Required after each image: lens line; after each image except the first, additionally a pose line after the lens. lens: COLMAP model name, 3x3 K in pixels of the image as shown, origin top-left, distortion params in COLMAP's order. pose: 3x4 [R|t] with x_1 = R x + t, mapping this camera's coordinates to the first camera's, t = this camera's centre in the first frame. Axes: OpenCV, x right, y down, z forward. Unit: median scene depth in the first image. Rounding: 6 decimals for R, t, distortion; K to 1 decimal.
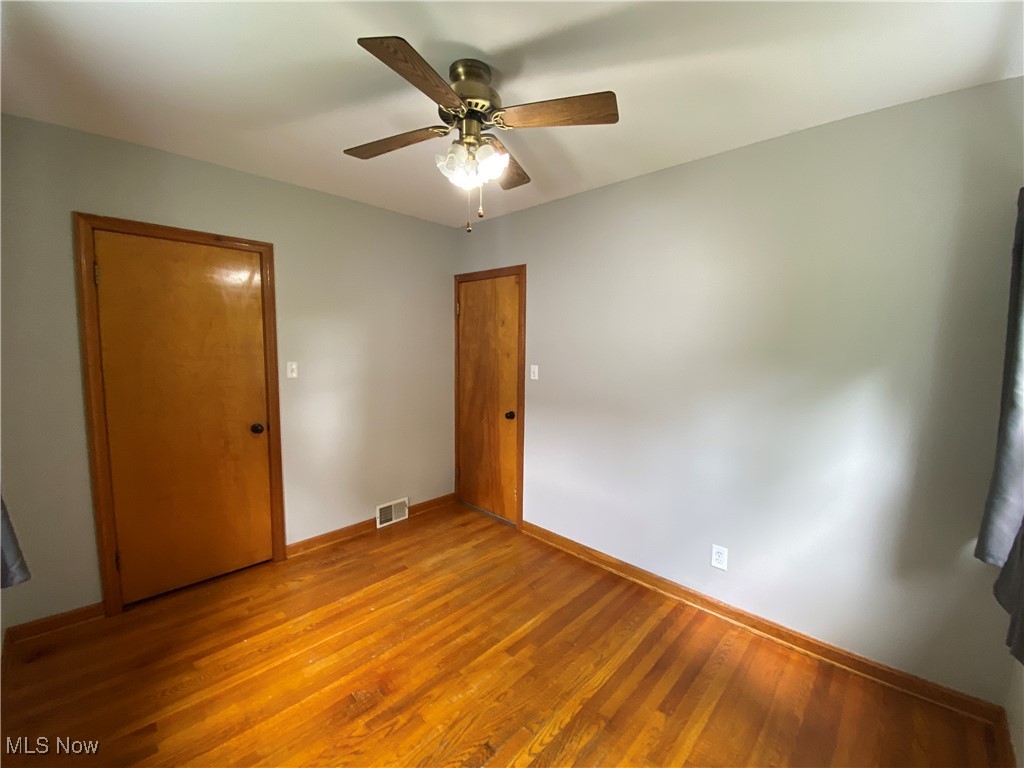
lens RADIAL K [[415.8, 0, 509.5], [0, 415.8, 381.4], [0, 0, 1]] dist [0.032398, -0.023992]
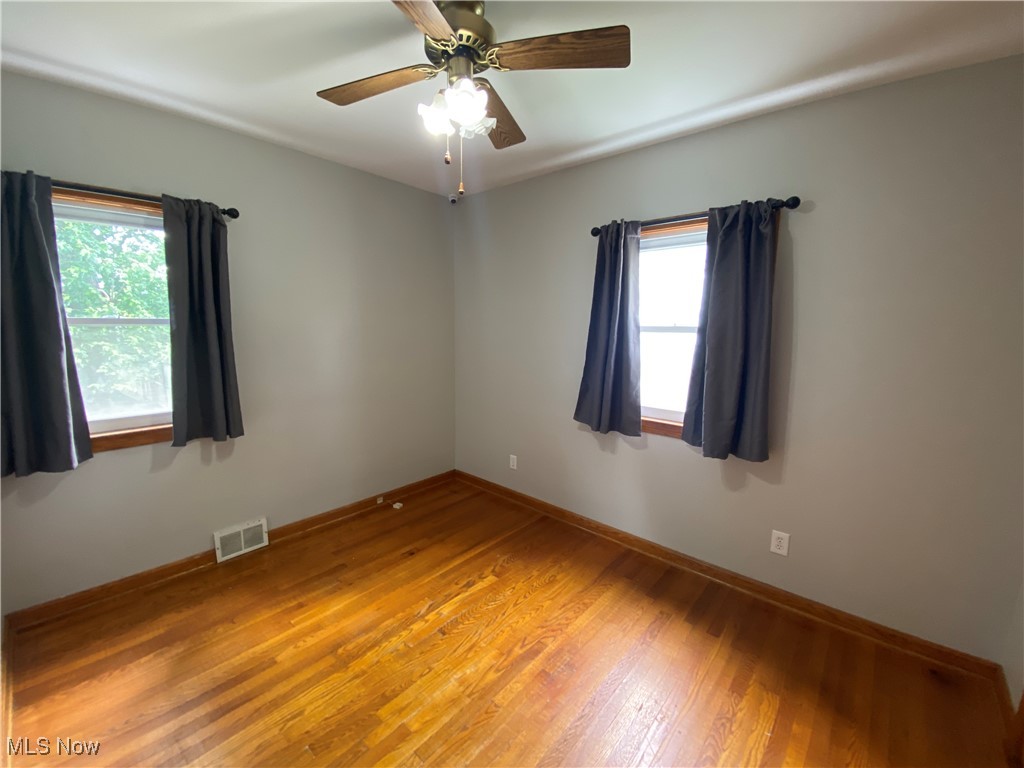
lens RADIAL K [[415.8, 0, 509.5], [0, 415.8, 381.4], [0, 0, 1]] dist [0.032398, -0.023992]
pose [[-0.998701, -0.023316, -0.045299, -0.160314], [-0.032992, 0.973501, 0.226289, -0.155350], [0.038823, 0.227490, -0.973006, 1.873762]]
